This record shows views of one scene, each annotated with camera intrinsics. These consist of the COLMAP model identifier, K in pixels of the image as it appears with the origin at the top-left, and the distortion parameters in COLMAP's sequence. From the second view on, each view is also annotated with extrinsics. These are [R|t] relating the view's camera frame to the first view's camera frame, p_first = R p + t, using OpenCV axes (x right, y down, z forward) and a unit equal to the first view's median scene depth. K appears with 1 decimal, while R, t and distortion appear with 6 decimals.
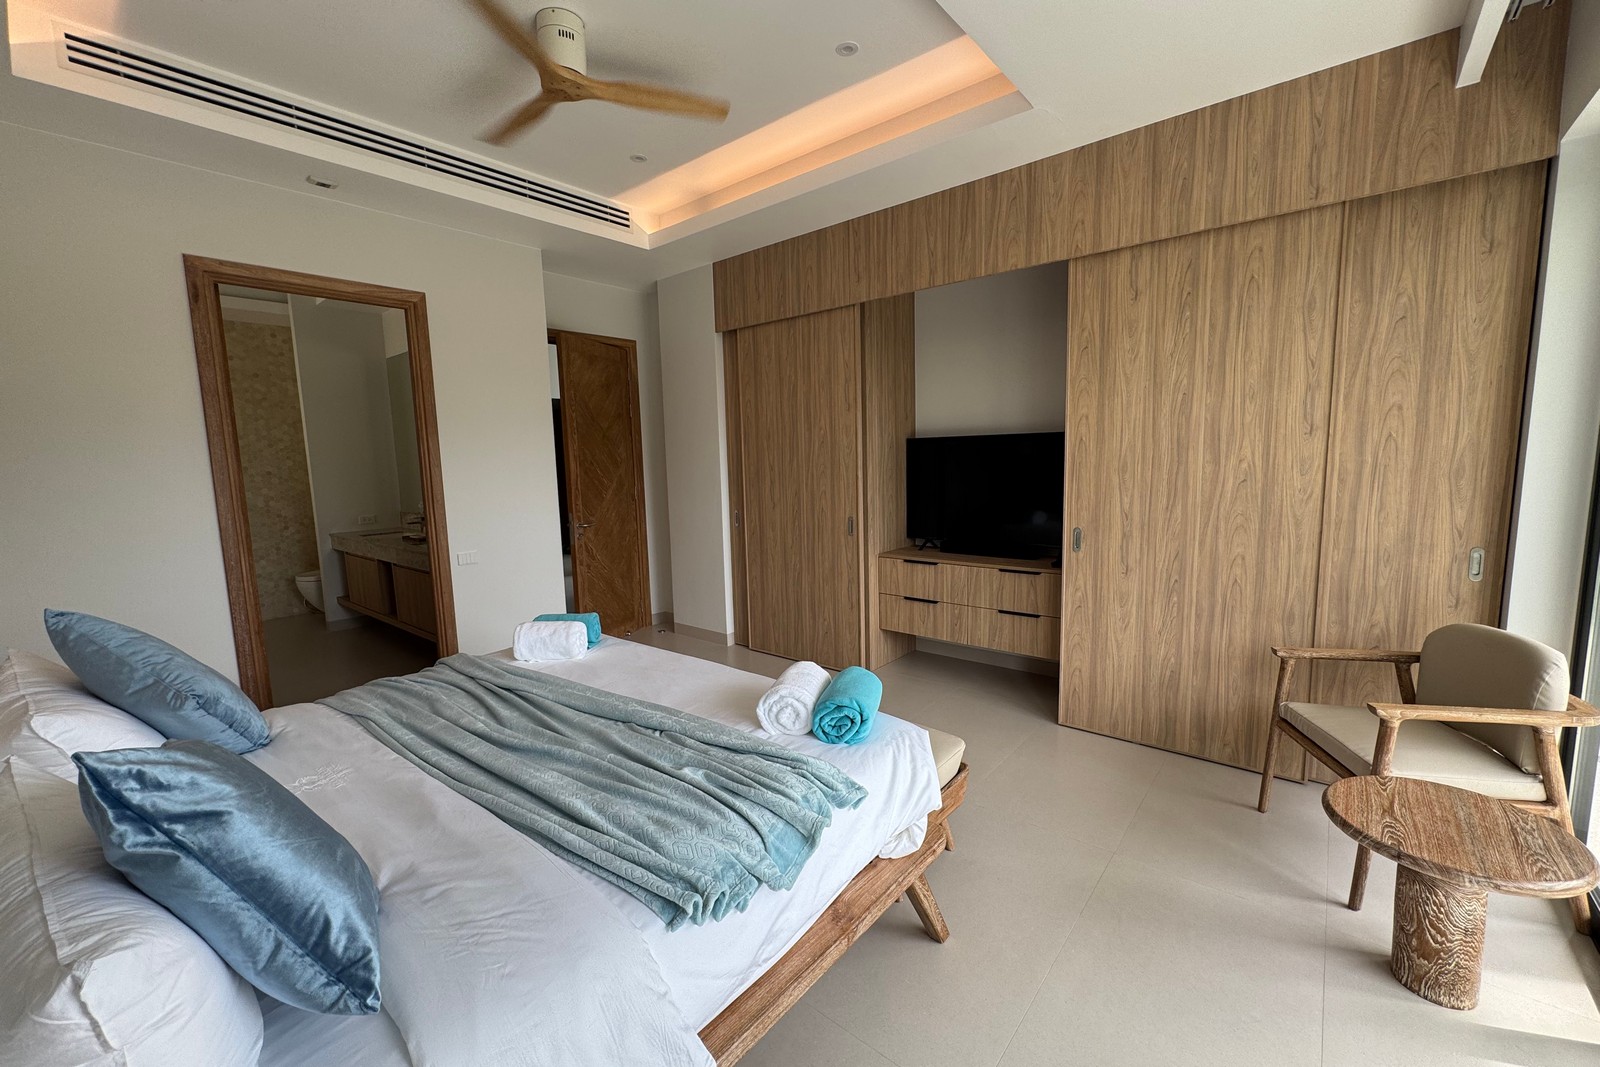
lens RADIAL K [[638.0, 0, 801.6], [0, 638.0, 533.8], [0, 0, 1]] dist [-0.002637, 0.000578]
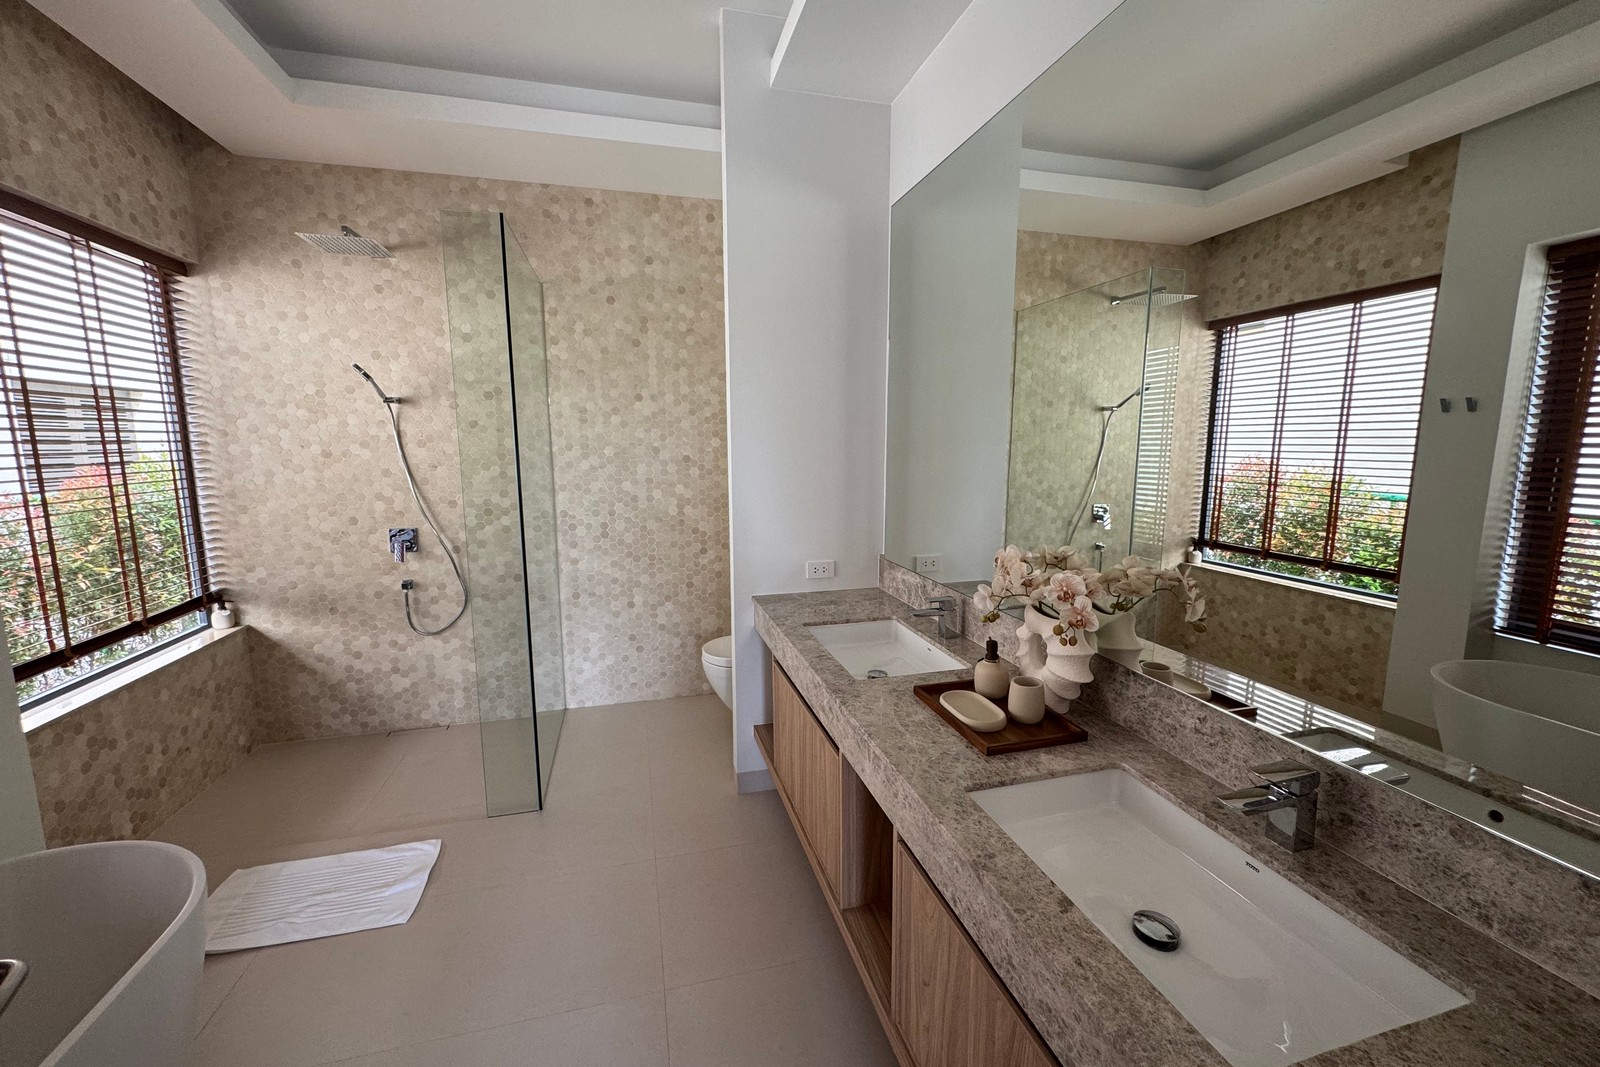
lens RADIAL K [[638.0, 0, 799.5], [0, 638.0, 534.2], [0, 0, 1]] dist [-0.002637, 0.000578]
pose [[0.810033, 0.107554, -0.576437, -0.405125], [-0.089753, 0.994193, 0.059376, -0.070566], [0.579475, 0.003641, 0.814982, 0.581546]]
